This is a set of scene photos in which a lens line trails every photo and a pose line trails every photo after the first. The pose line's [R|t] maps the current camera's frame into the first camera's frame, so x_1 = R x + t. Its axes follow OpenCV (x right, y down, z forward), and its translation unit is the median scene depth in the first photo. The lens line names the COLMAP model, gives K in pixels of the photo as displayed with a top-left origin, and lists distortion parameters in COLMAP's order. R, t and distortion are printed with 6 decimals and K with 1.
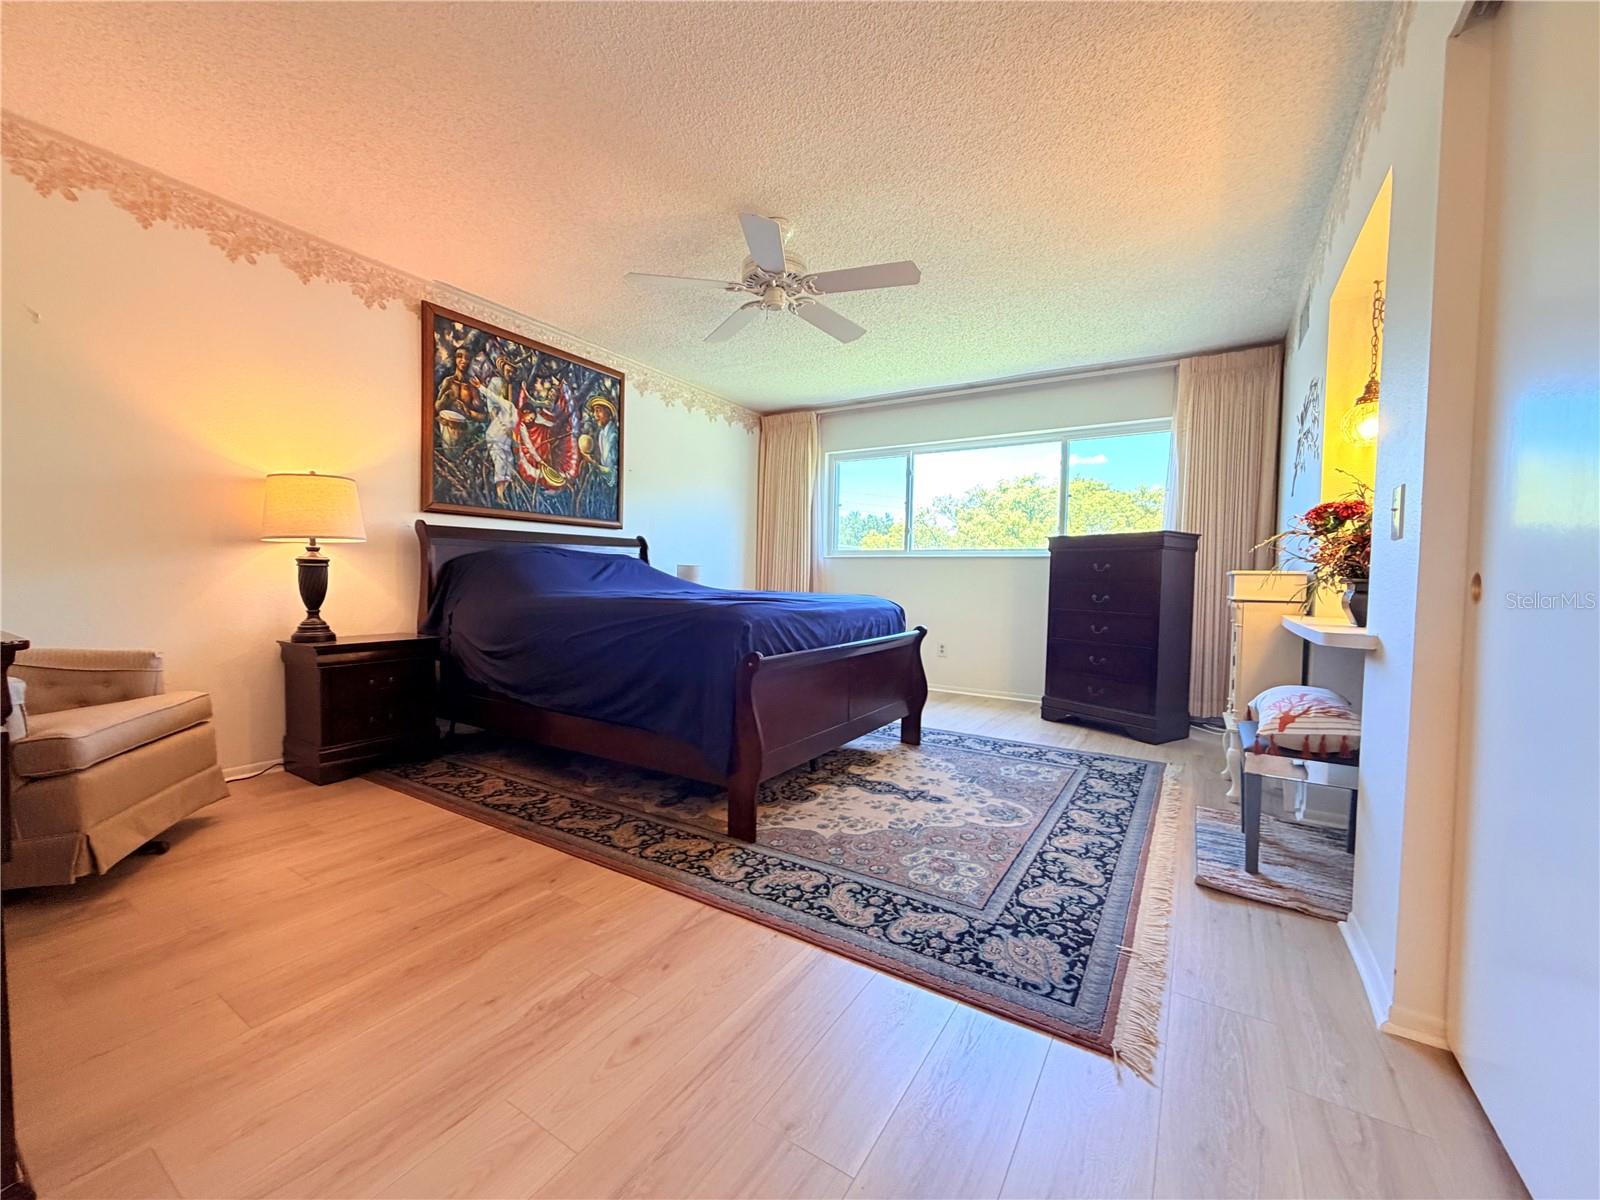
lens RADIAL K [[639.4, 0, 796.3], [0, 639.4, 601.2], [0, 0, 1]] dist [0.001764, 0.000177]
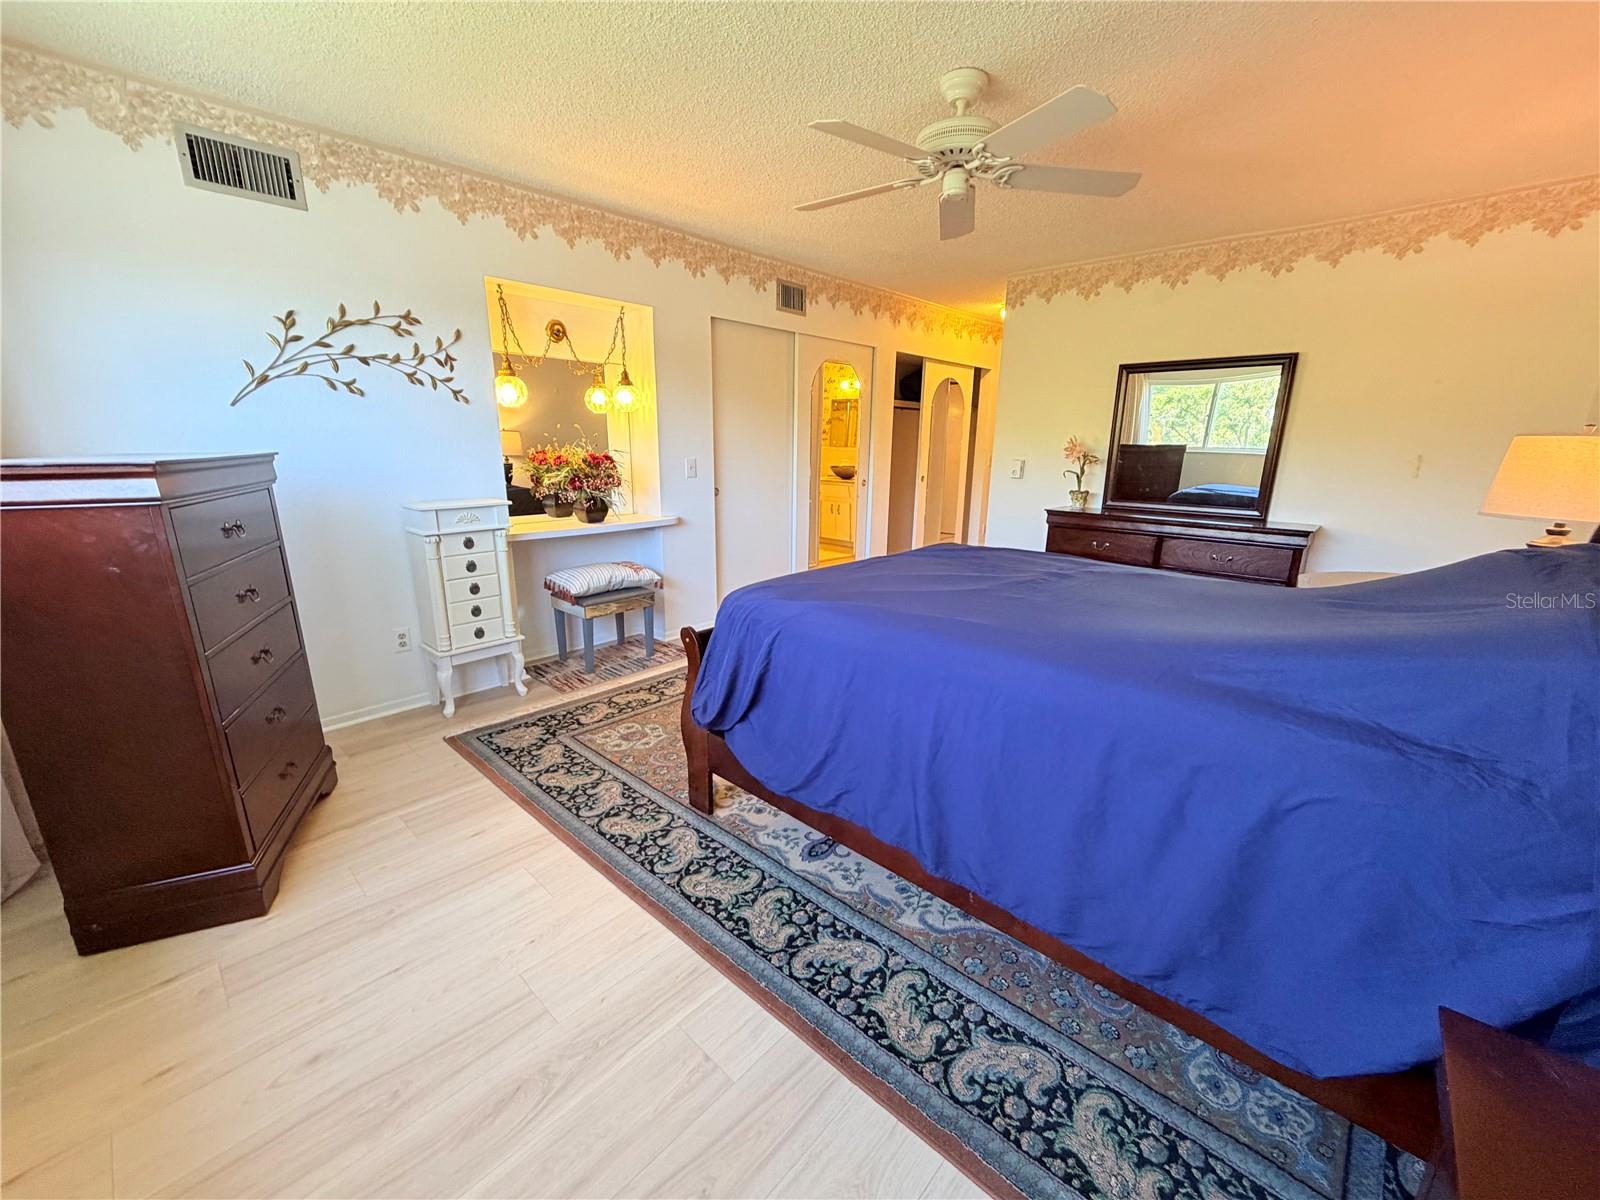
lens RADIAL K [[639.4, 0, 794.1], [0, 639.4, 600.9], [0, 0, 1]] dist [0.001764, 0.000177]
pose [[-0.982838, -0.072678, 0.169550, -0.007088], [-0.021485, 0.957962, 0.286090, -0.194576], [-0.183215, 0.277537, -0.943083, 1.847305]]
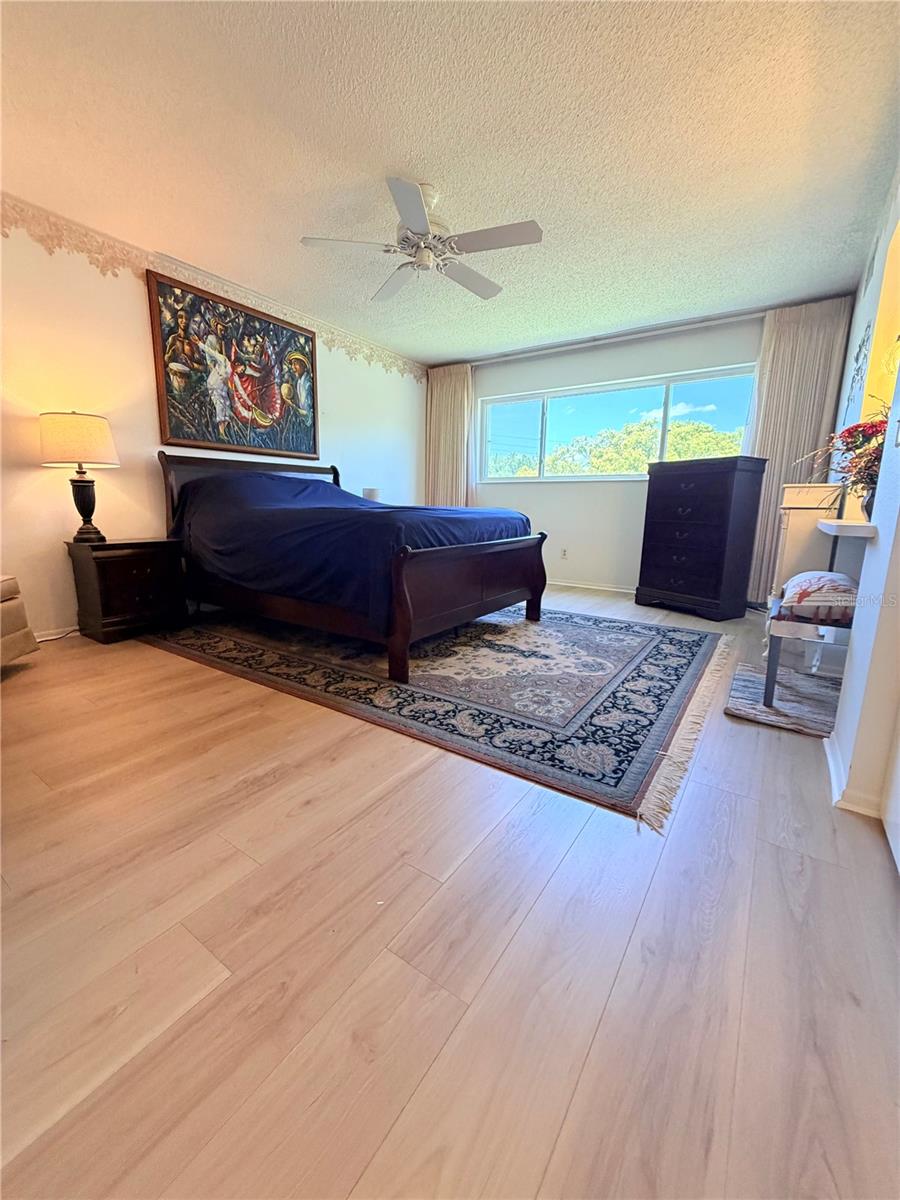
lens RADIAL K [[479.5, 0, 450.3], [0, 479.5, 596.2], [0, 0, 1]] dist [0.001764, 0.000177]
pose [[0.999386, 0.002478, -0.034942, 0.048344], [0.002790, 0.988692, 0.149931, 0.025050], [0.034919, -0.149937, 0.988079, -0.000321]]
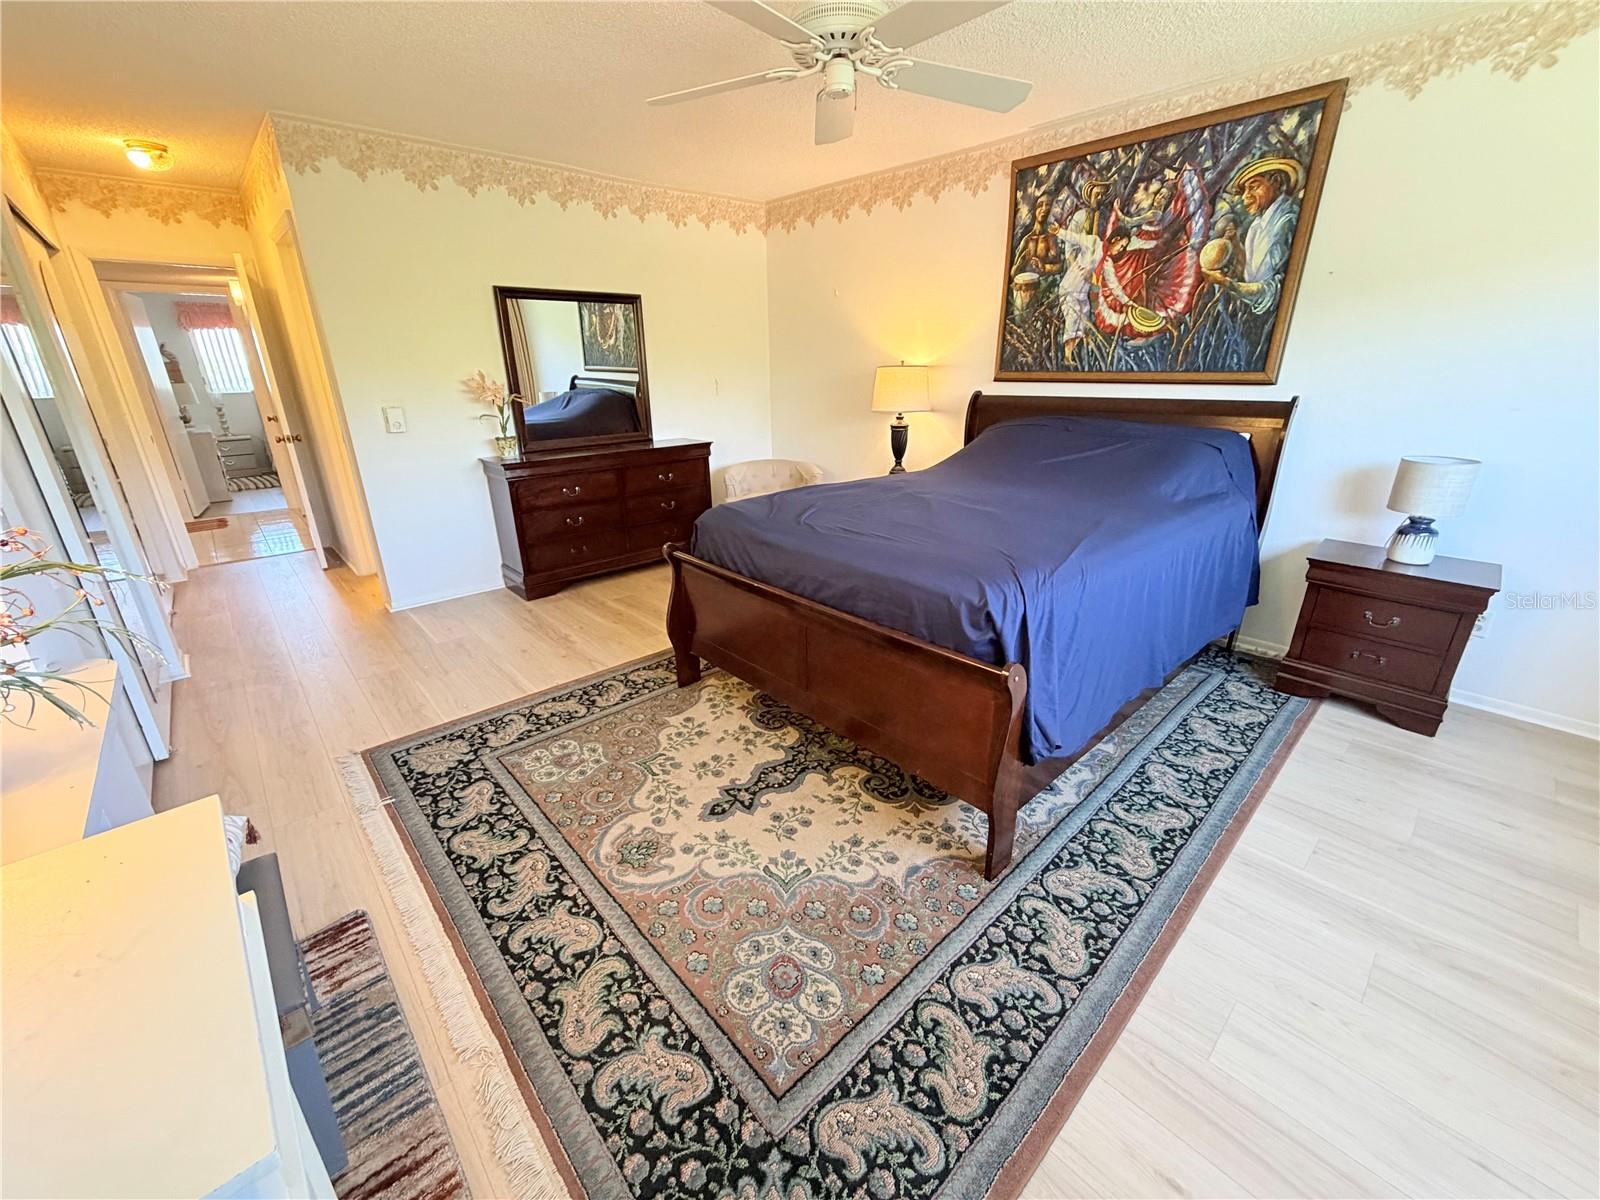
lens RADIAL K [[639.4, 0, 795.9], [0, 639.4, 600.4], [0, 0, 1]] dist [0.001764, 0.000177]
pose [[-0.264188, 0.324579, -0.908214, 0.742568], [-0.031355, 0.938282, 0.344446, -0.180163], [0.963961, 0.119475, -0.237706, 1.136822]]
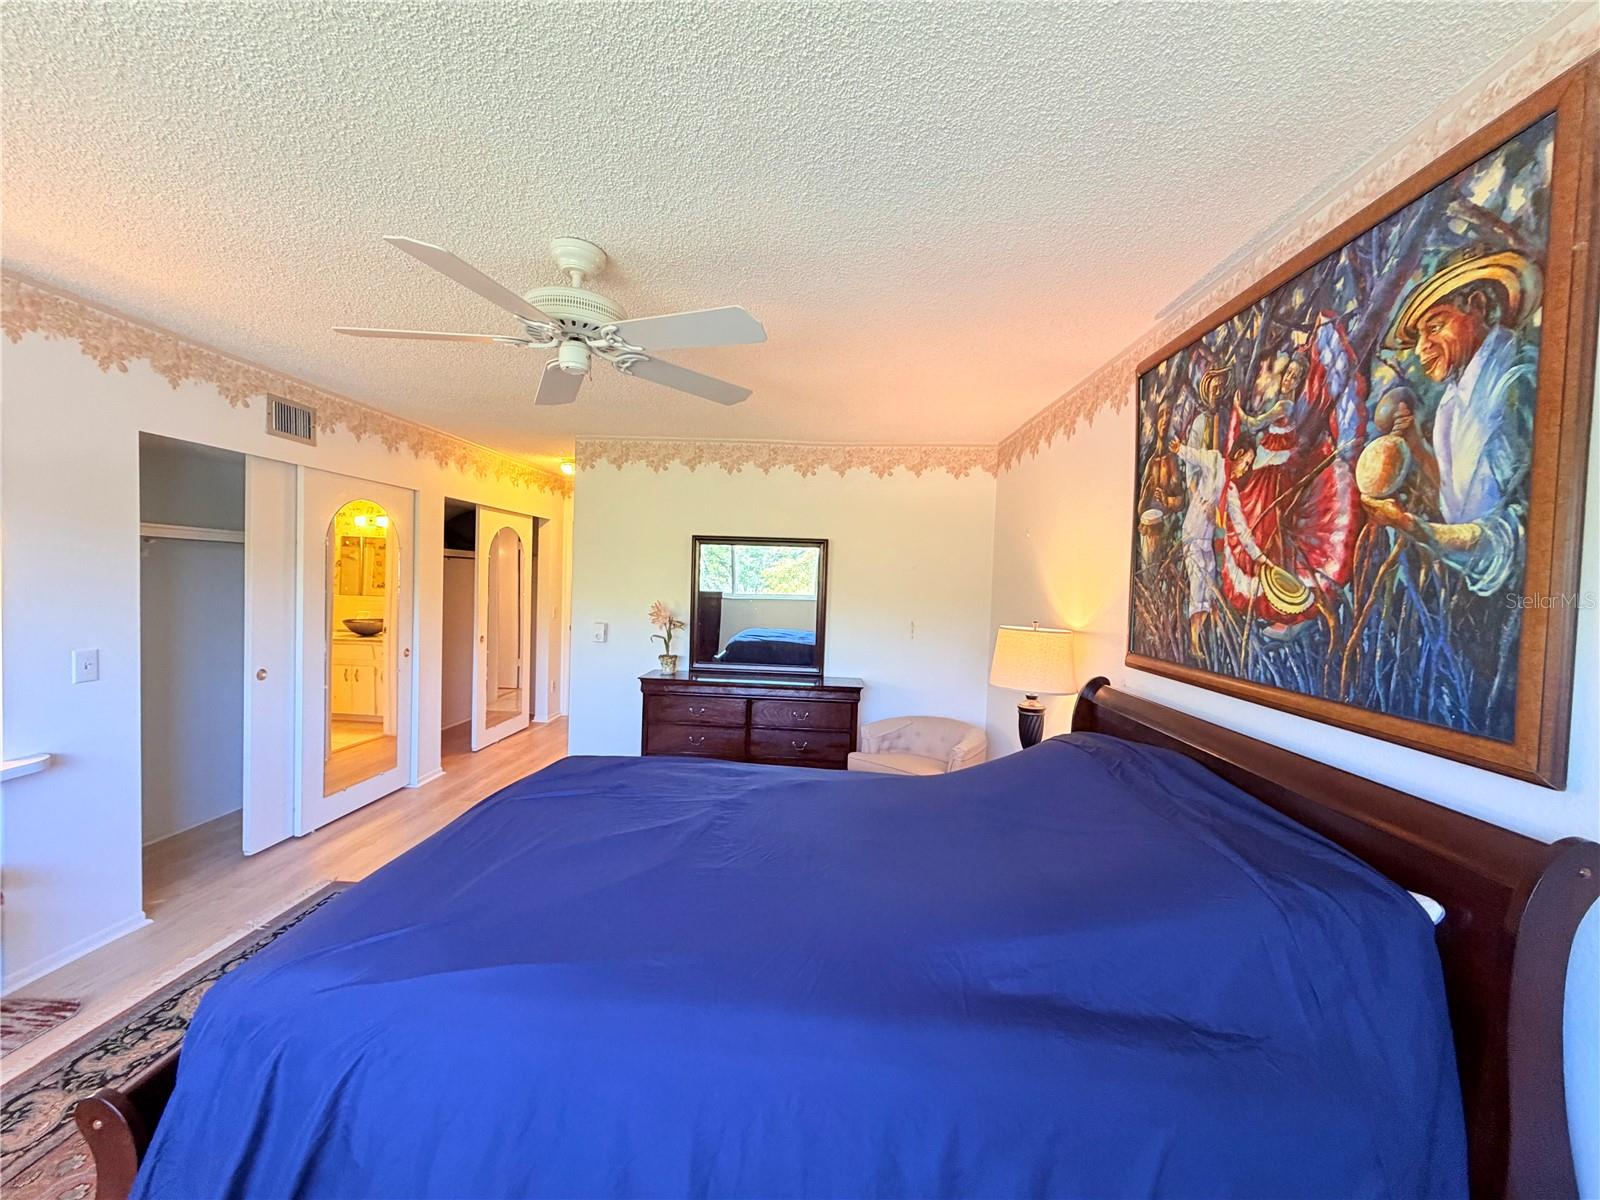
lens RADIAL K [[639.4, 0, 795.6], [0, 639.4, 600.4], [0, 0, 1]] dist [0.001764, 0.000177]
pose [[-0.869638, -0.029425, -0.492812, 0.085404], [-0.068889, 0.995689, 0.062114, -0.266512], [0.488860, 0.087965, -0.867916, 1.649851]]
